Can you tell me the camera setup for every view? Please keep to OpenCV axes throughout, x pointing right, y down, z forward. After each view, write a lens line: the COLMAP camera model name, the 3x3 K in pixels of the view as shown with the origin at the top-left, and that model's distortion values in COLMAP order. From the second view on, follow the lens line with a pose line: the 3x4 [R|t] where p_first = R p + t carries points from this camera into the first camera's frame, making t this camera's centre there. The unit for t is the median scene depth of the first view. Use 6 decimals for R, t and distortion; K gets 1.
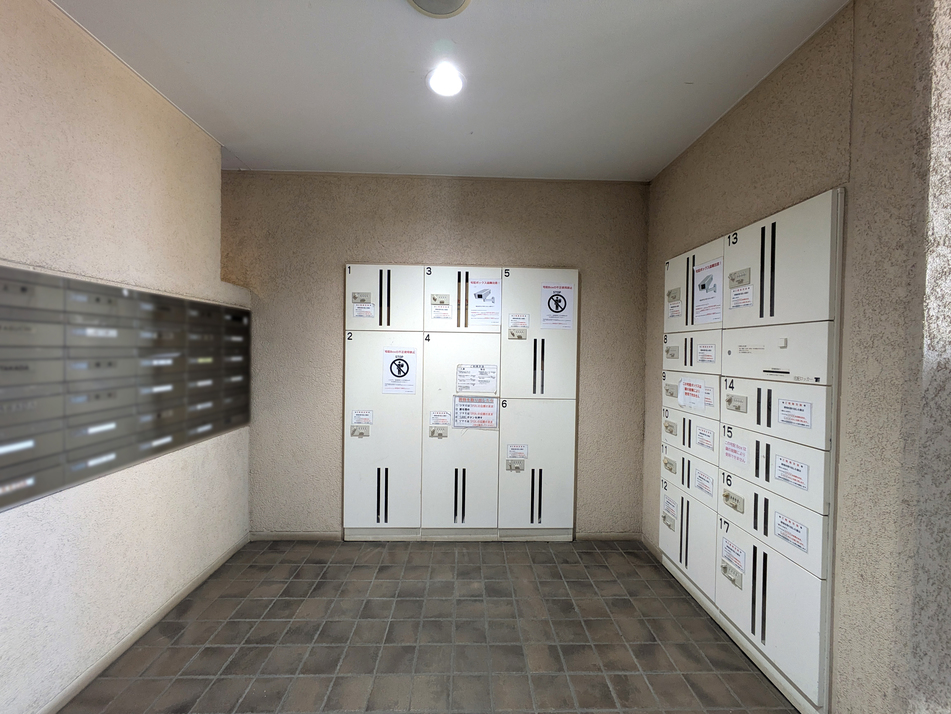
lens RADIAL K [[374.1, 0, 475.5], [0, 374.1, 357.0], [0, 0, 1]] dist [0.001315, 0.000599]
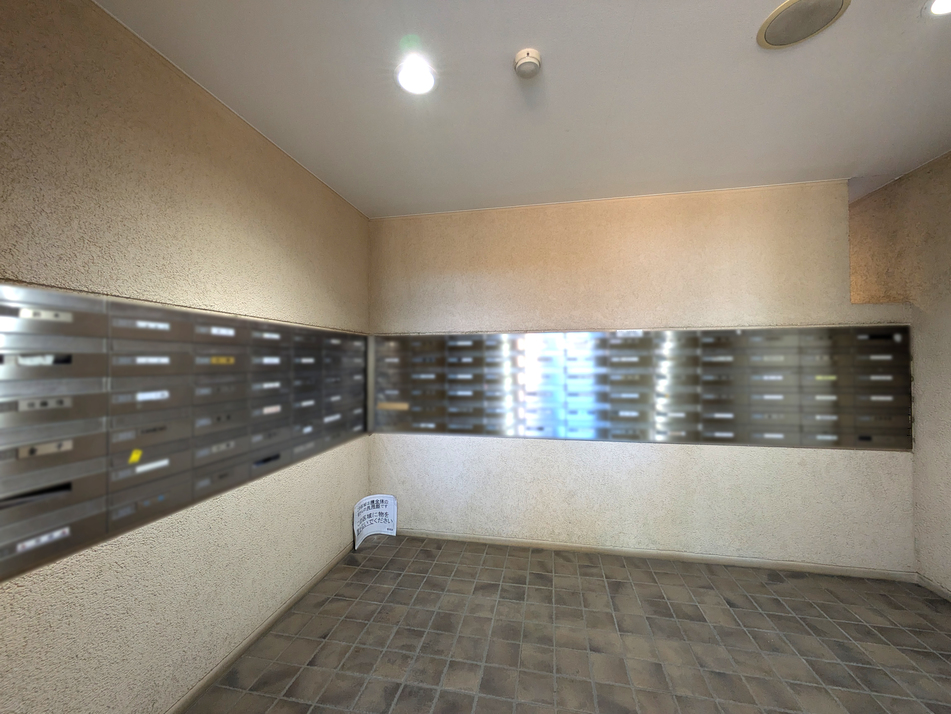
lens RADIAL K [[374.1, 0, 475.5], [0, 374.1, 357.0], [0, 0, 1]] dist [0.001315, 0.000599]
pose [[-0.214562, -0.023782, -0.976421, 0.607523], [-0.017085, 0.999642, -0.020593, -0.012334], [0.976561, 0.012264, -0.214891, 0.191174]]
